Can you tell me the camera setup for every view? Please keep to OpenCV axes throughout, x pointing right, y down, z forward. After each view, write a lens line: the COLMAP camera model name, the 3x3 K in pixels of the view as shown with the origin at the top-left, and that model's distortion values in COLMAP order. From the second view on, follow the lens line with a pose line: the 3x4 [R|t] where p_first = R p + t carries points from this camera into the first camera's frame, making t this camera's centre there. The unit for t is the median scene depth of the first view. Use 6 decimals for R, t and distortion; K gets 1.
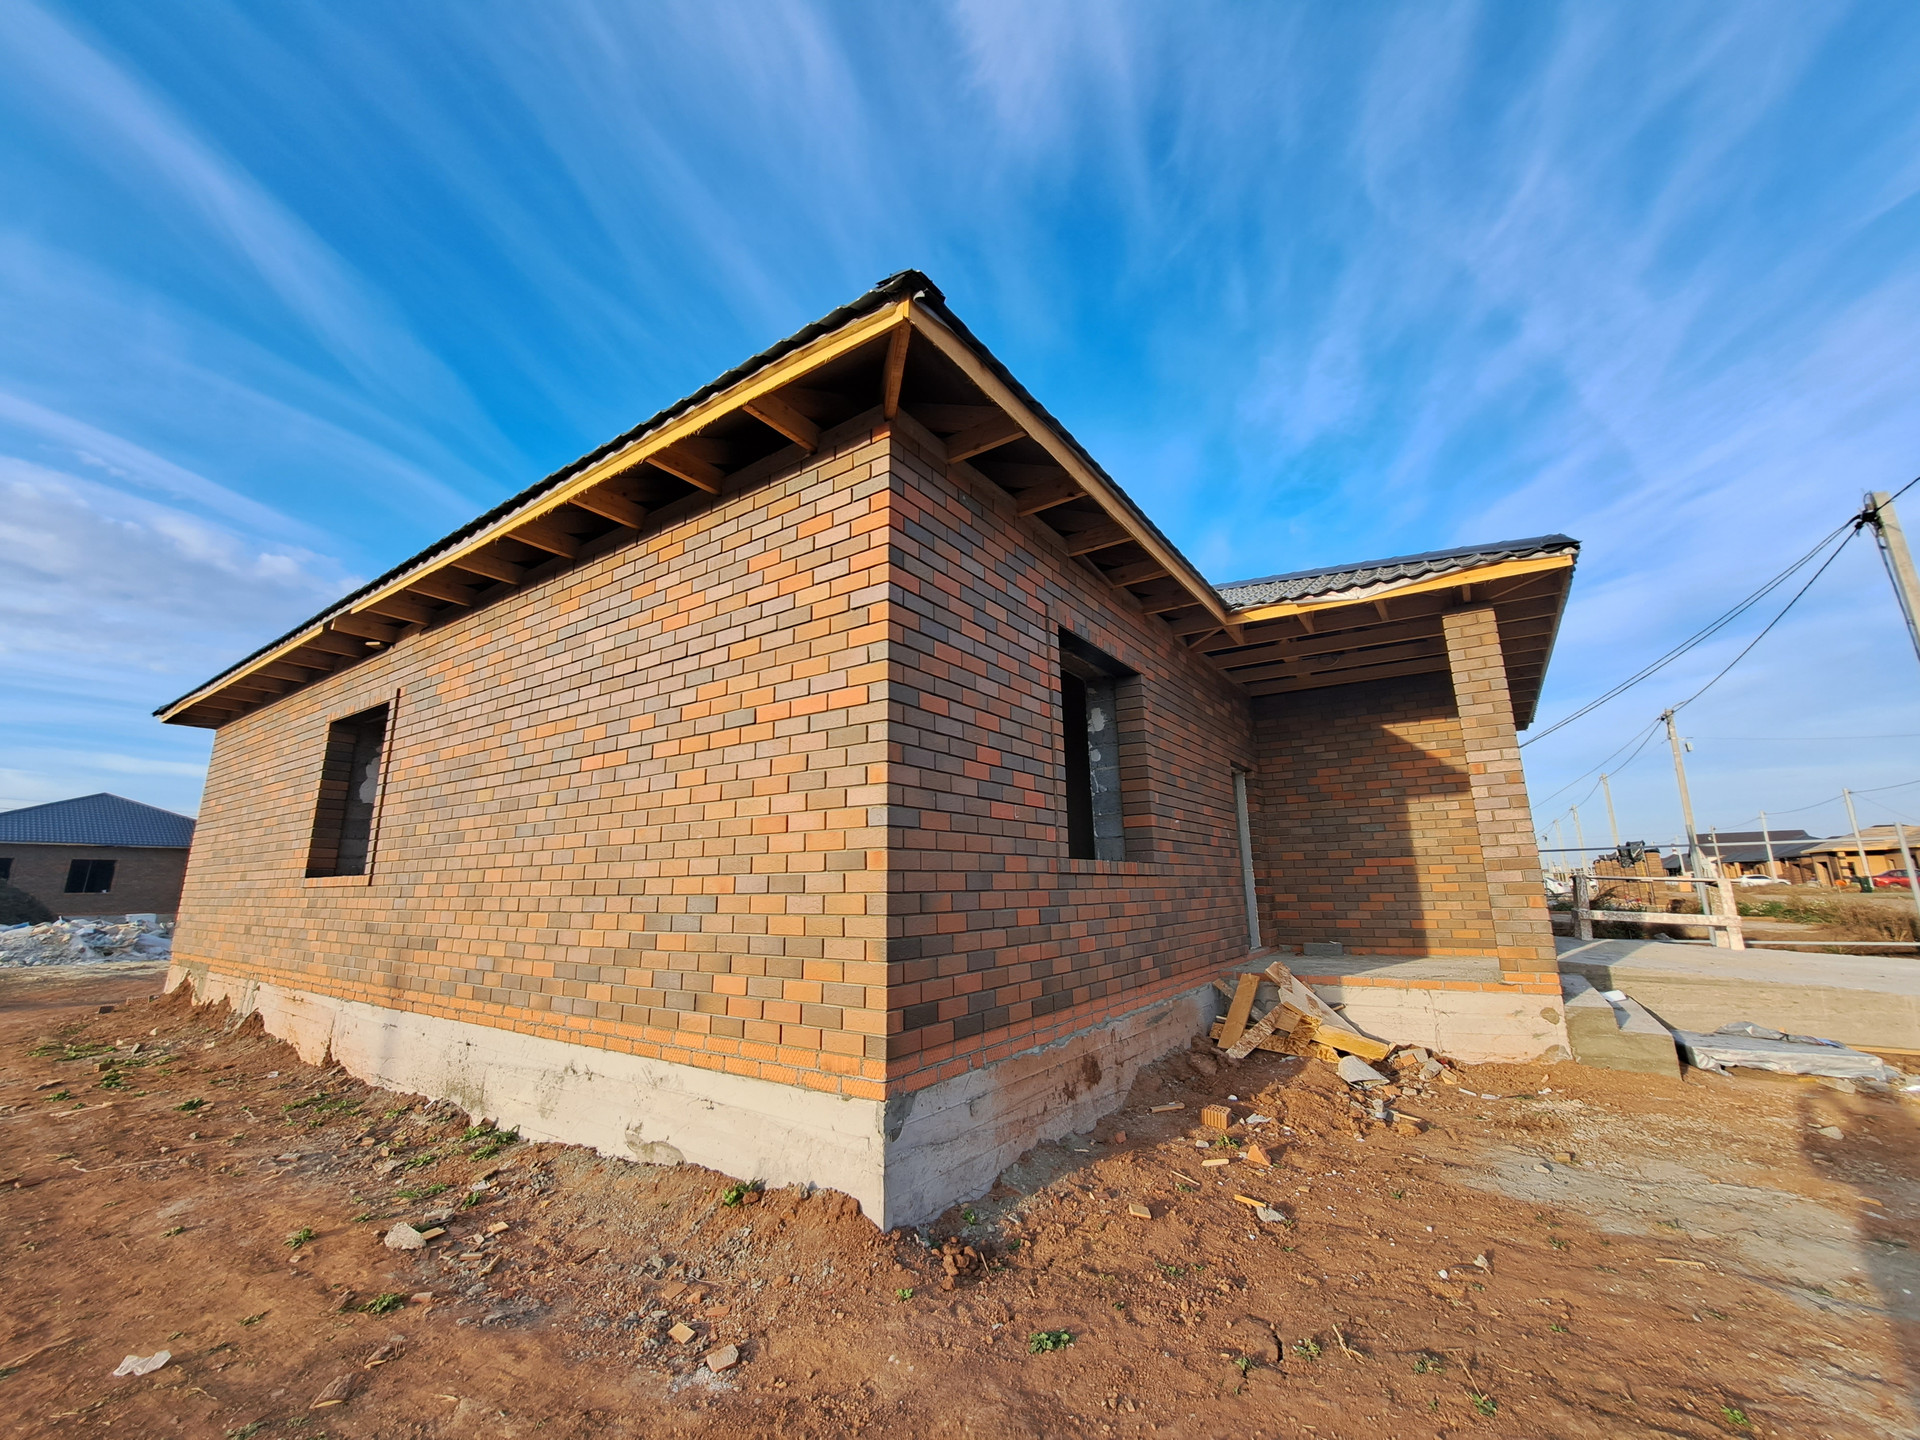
lens RADIAL K [[768.8, 0, 950.7], [0, 768.8, 712.9], [0, 0, 1]] dist [-0.011757, -0.000668]
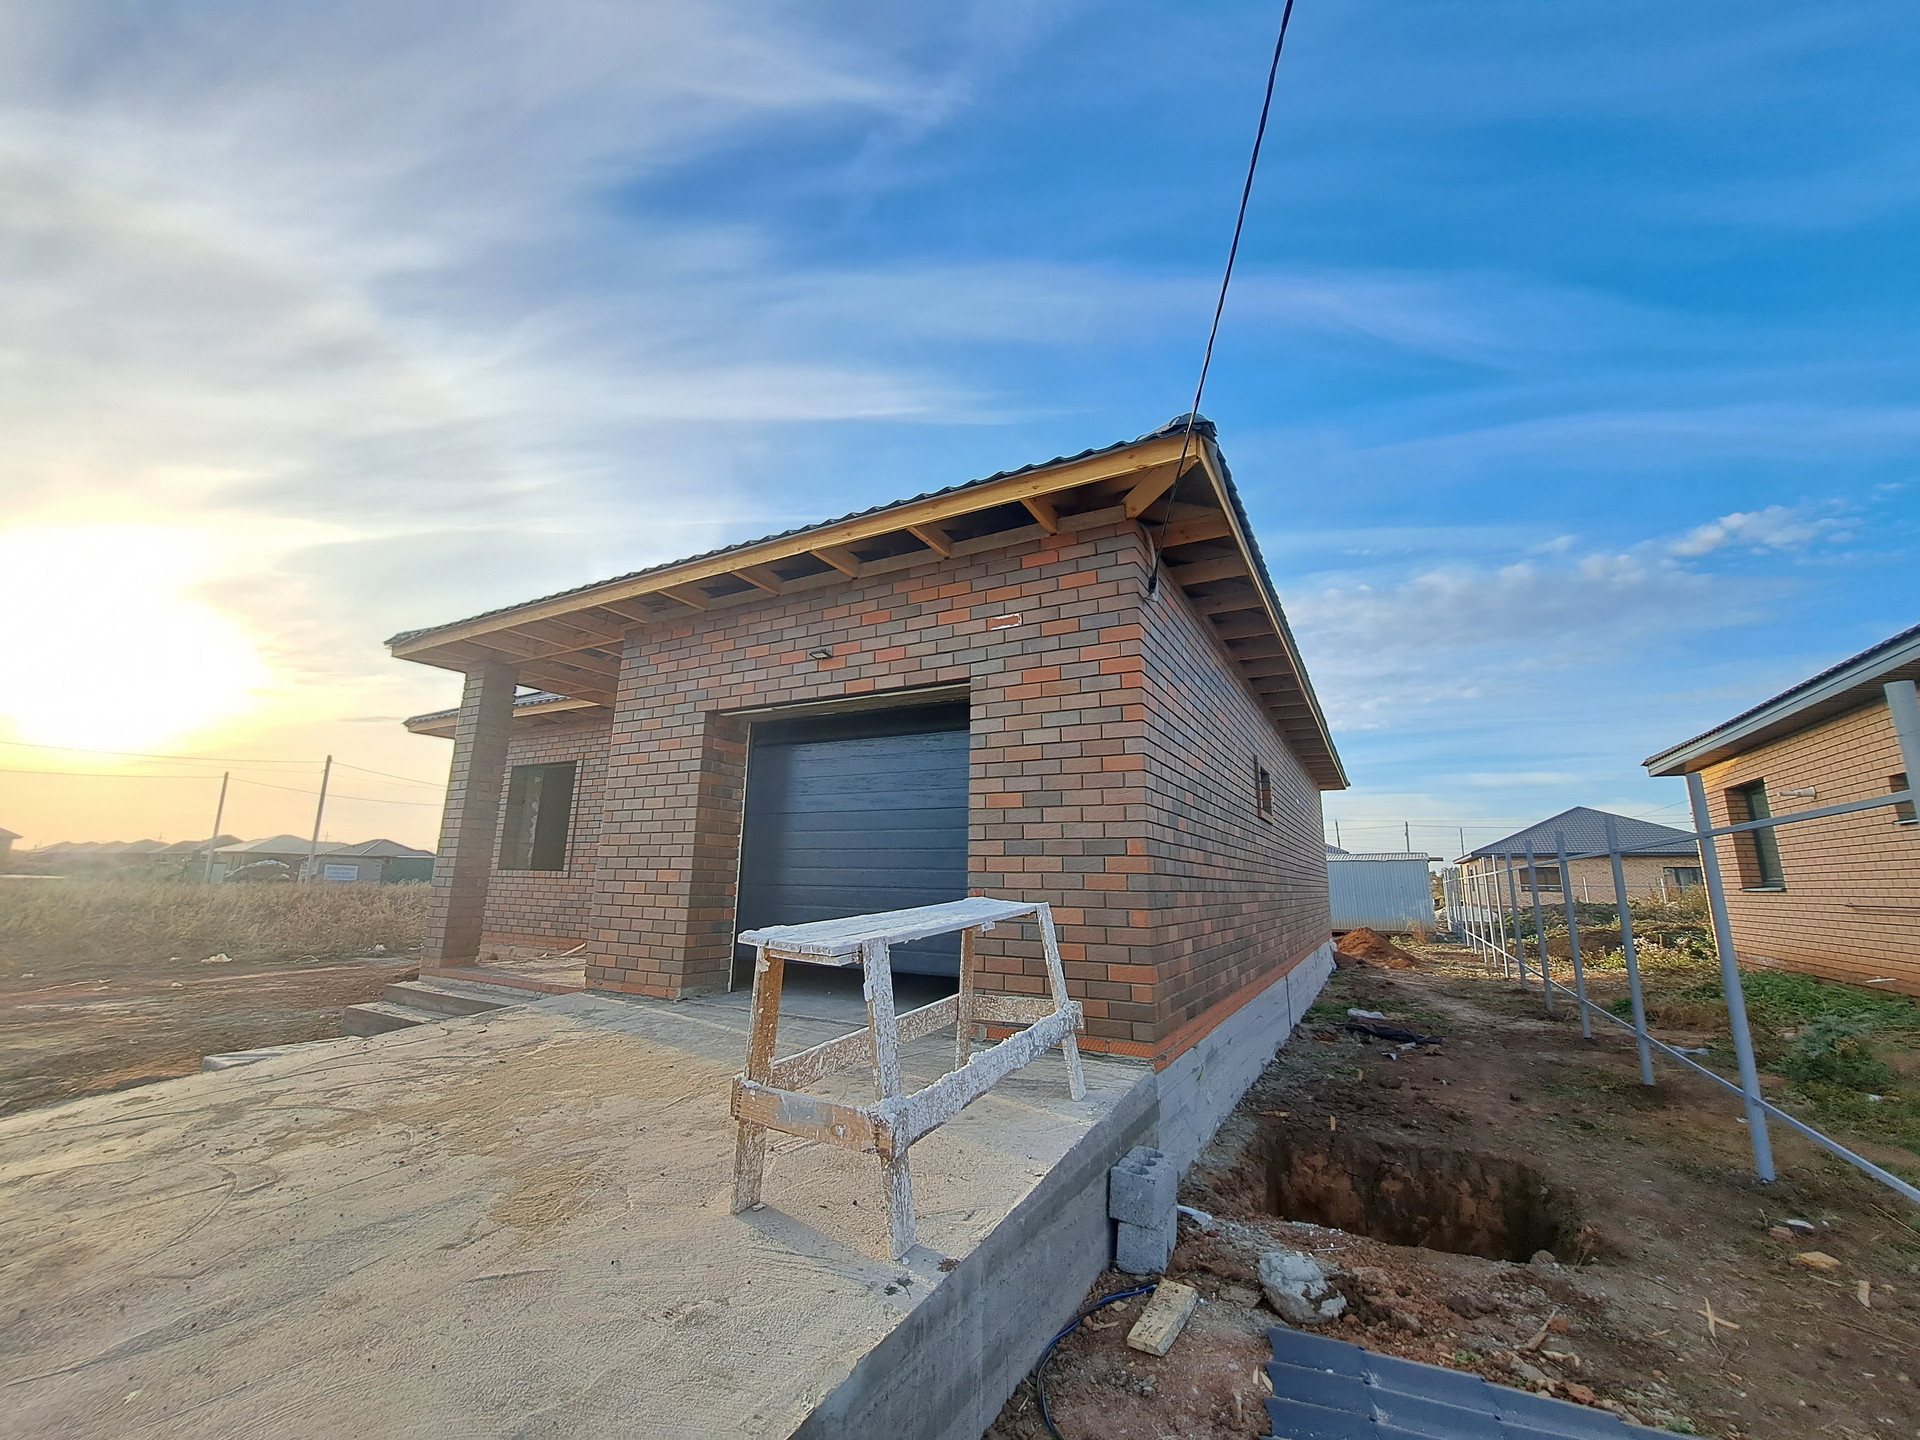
lens RADIAL K [[768.8, 0, 950.7], [0, 768.8, 712.9], [0, 0, 1]] dist [-0.011757, -0.000668]
pose [[0.093710, -0.199501, -0.975406, 2.260085], [0.203875, 0.962801, -0.177336, 0.359481], [0.974502, -0.182243, 0.130897, 1.802364]]
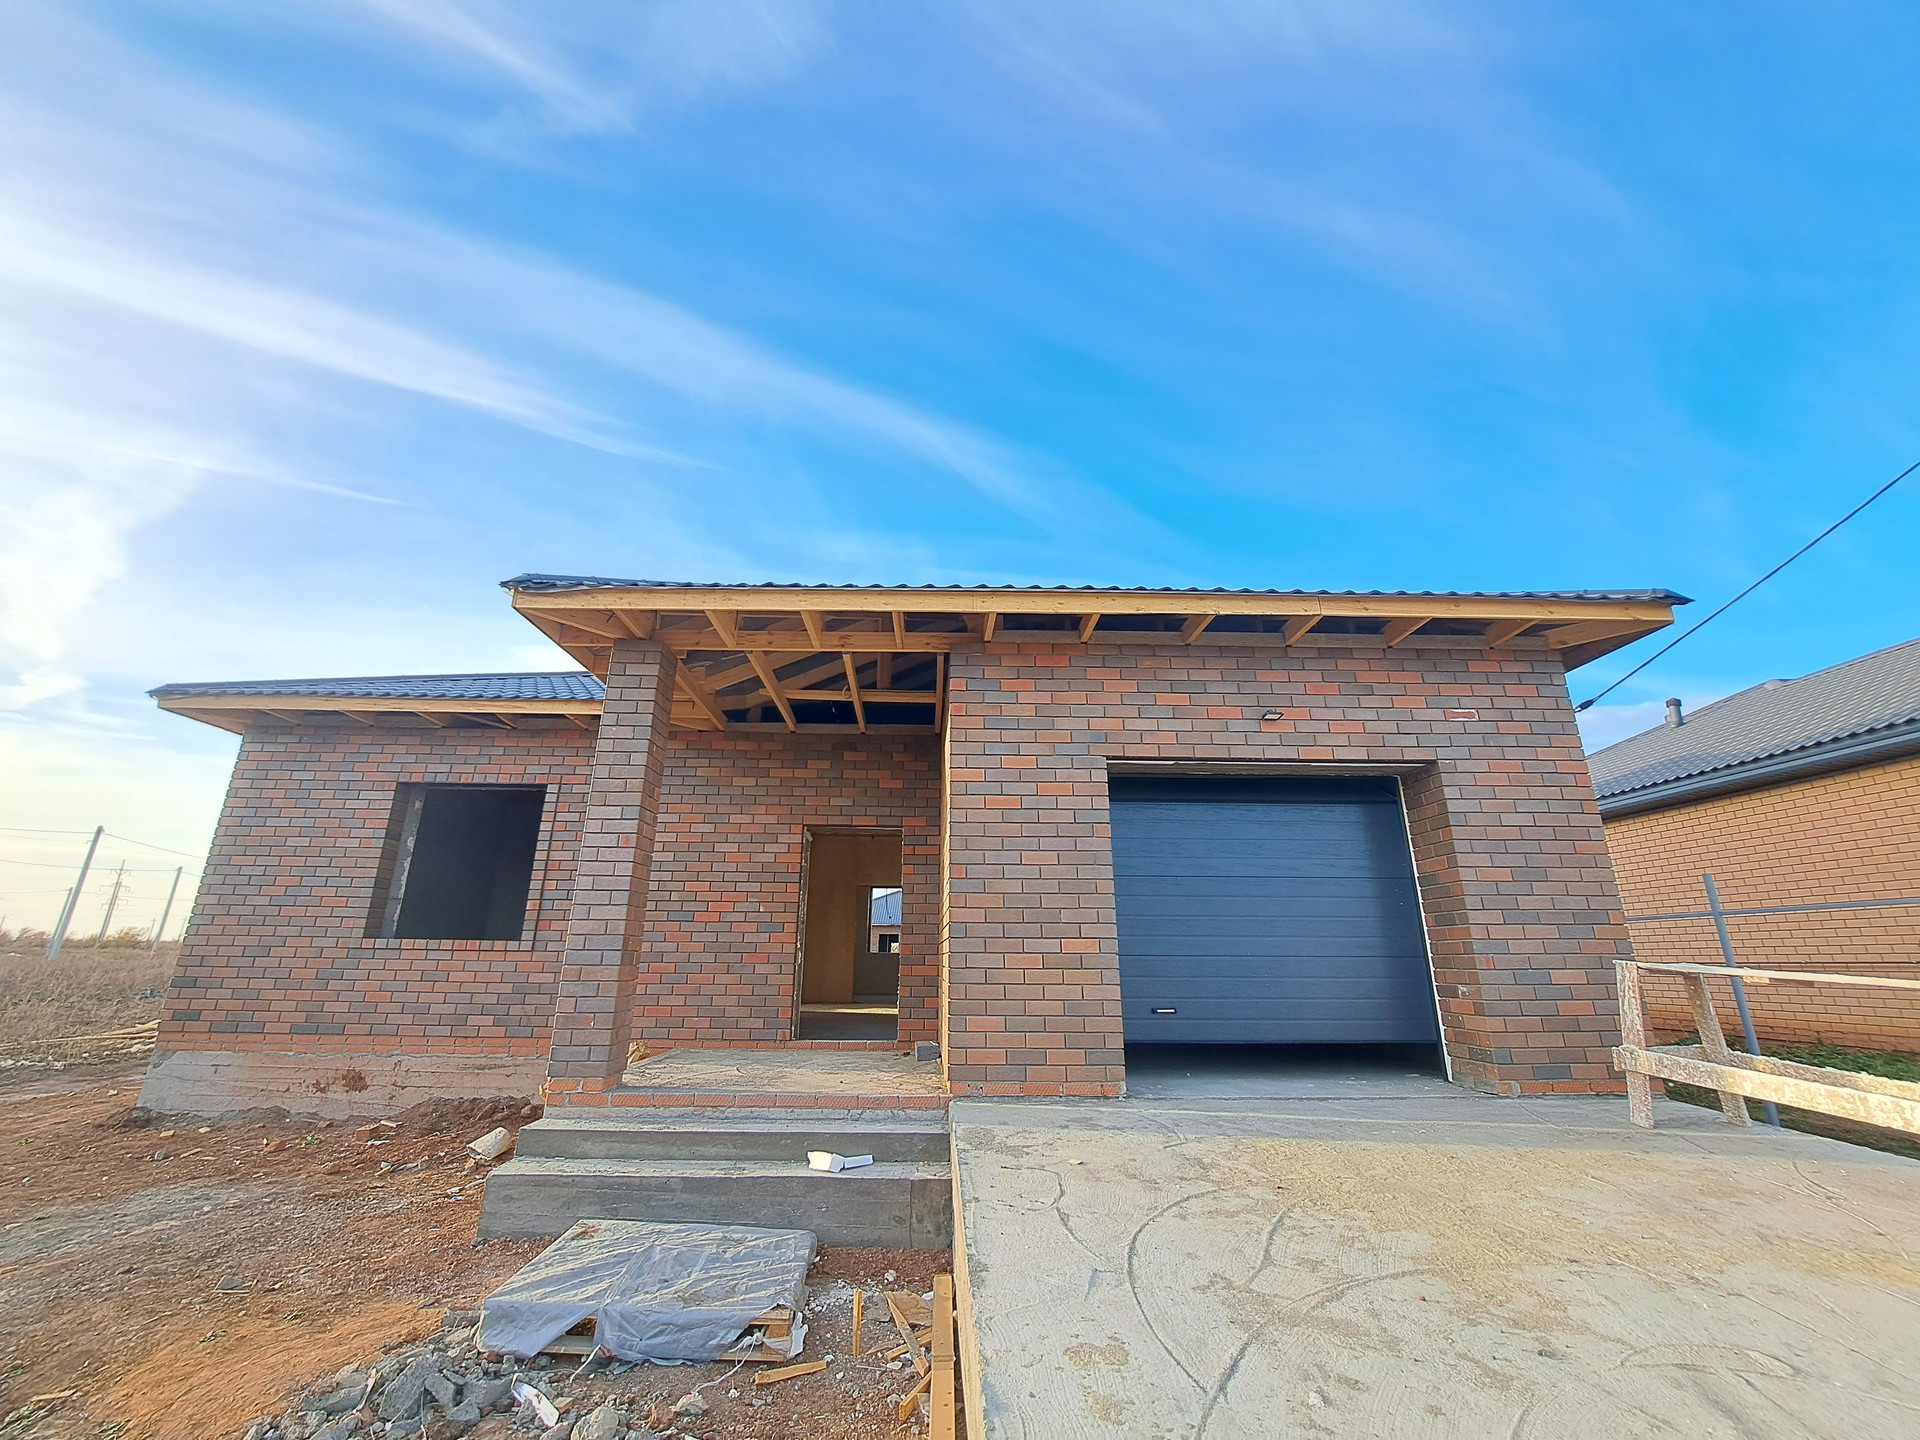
lens RADIAL K [[764.8, 0, 950.8], [0, 764.8, 712.3], [0, 0, 1]] dist [-0.006610, -0.006114]
pose [[0.587430, -0.230211, -0.775841, 1.807161], [0.166502, 0.972557, -0.162514, 0.162324], [0.791962, -0.033713, 0.609640, 0.860794]]
